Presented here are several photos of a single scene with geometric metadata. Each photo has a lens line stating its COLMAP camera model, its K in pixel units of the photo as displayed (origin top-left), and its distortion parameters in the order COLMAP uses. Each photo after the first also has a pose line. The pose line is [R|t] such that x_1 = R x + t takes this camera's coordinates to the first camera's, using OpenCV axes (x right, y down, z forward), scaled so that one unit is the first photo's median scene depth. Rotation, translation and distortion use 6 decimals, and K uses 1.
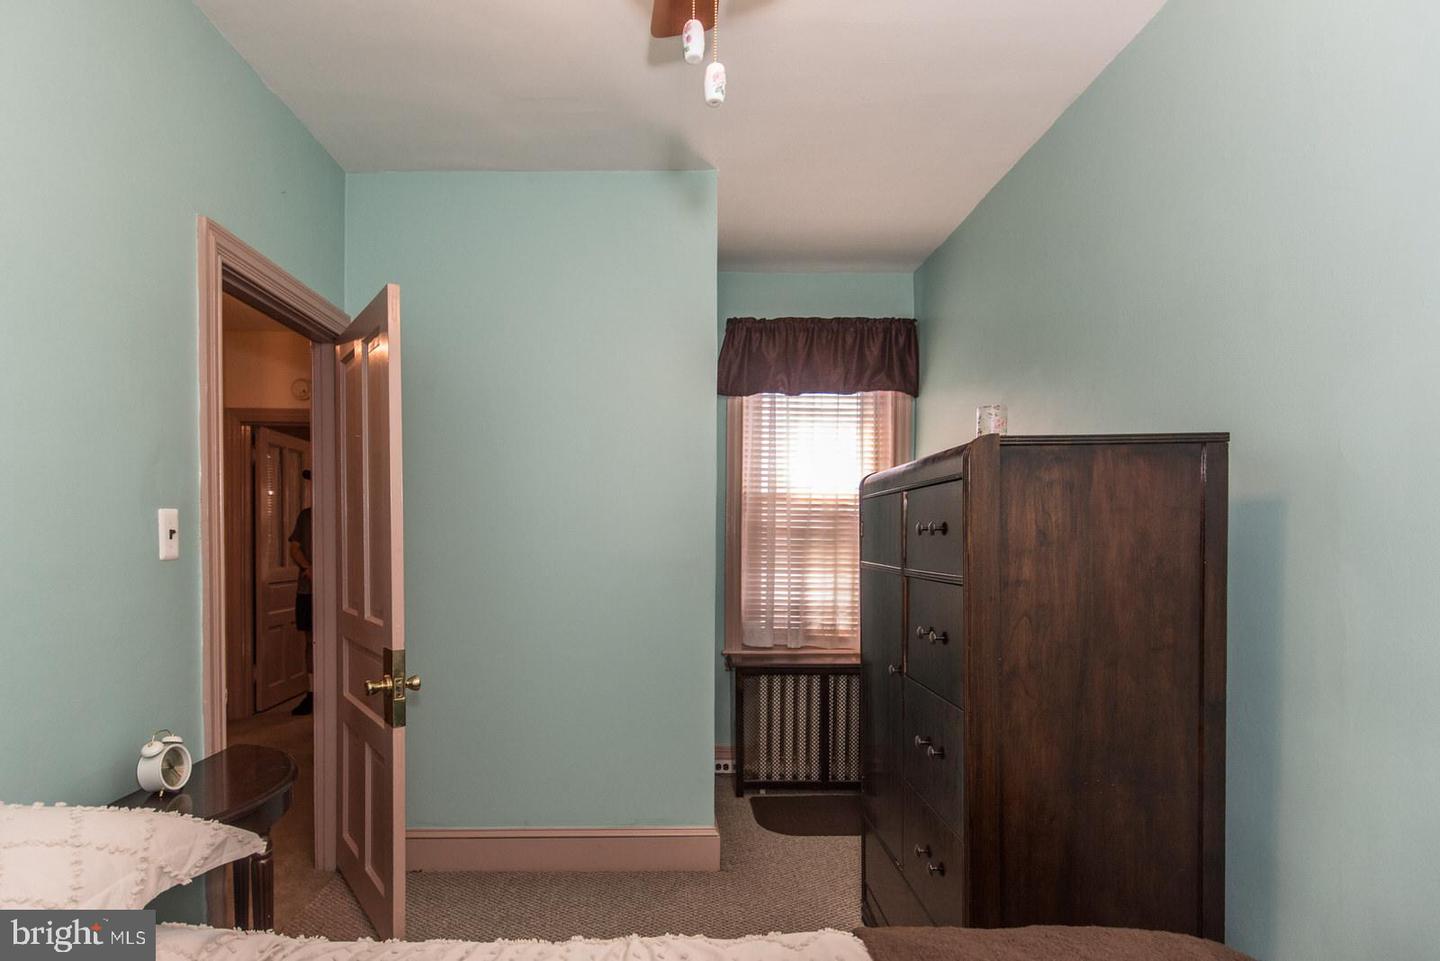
lens RADIAL K [[691.8, 0, 717.5], [0, 691.8, 538.7], [0, 0, 1]] dist [0.001636, -0.000095]
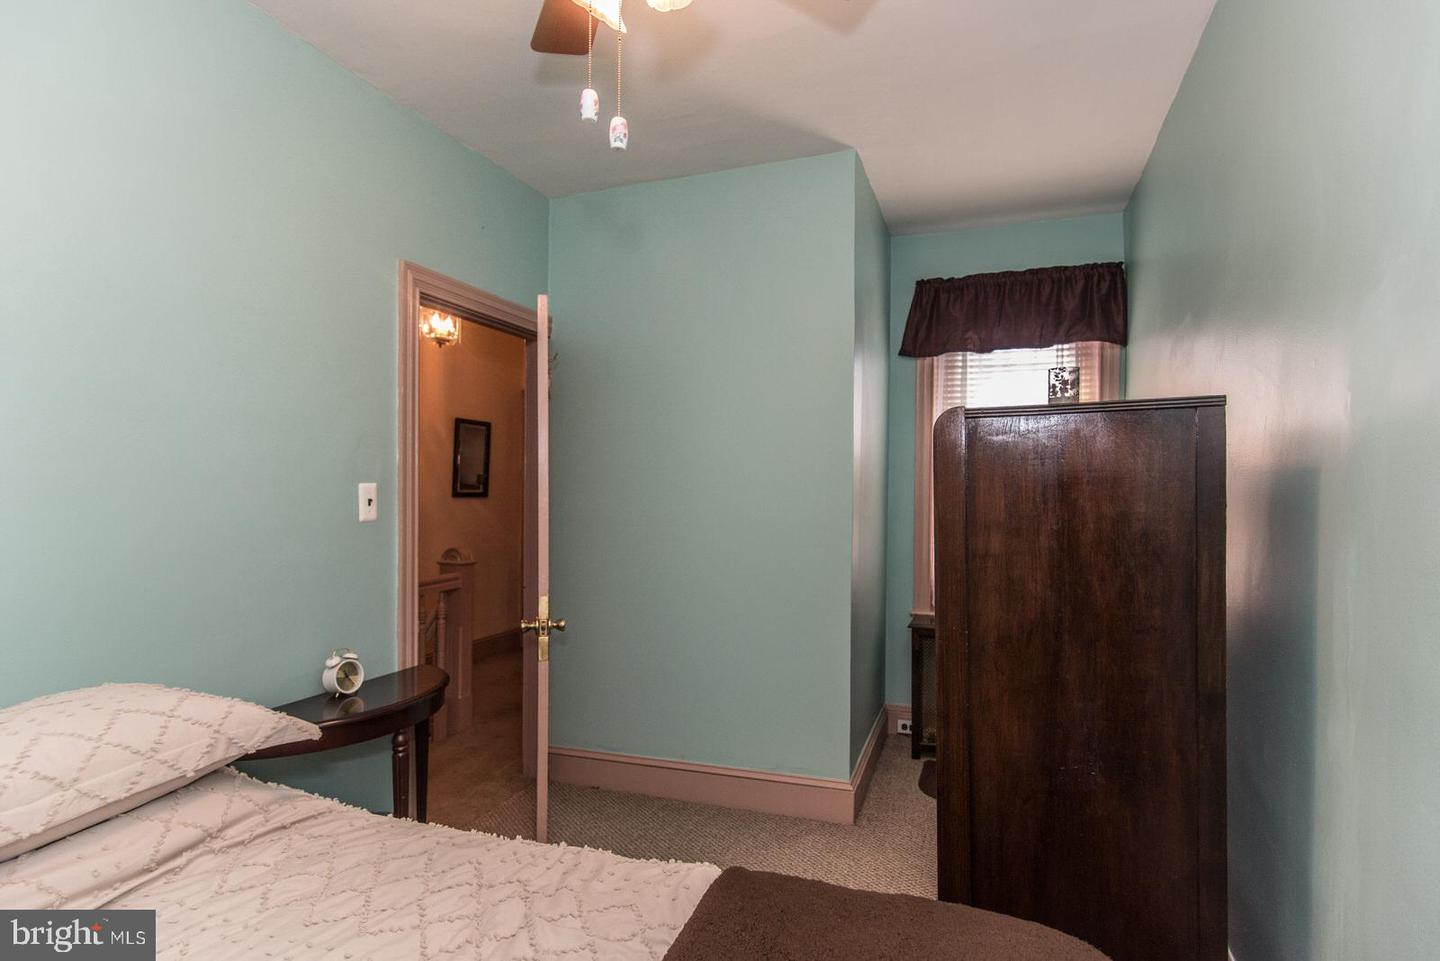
lens RADIAL K [[686.4, 0, 785.5], [0, 686.4, 480.9], [0, 0, 1]] dist [0.000976, -0.000807]
pose [[0.953664, -0.007144, -0.300790, 0.216551], [0.001377, 0.999811, -0.019378, -0.011899], [0.300872, 0.018066, 0.953494, -0.012208]]
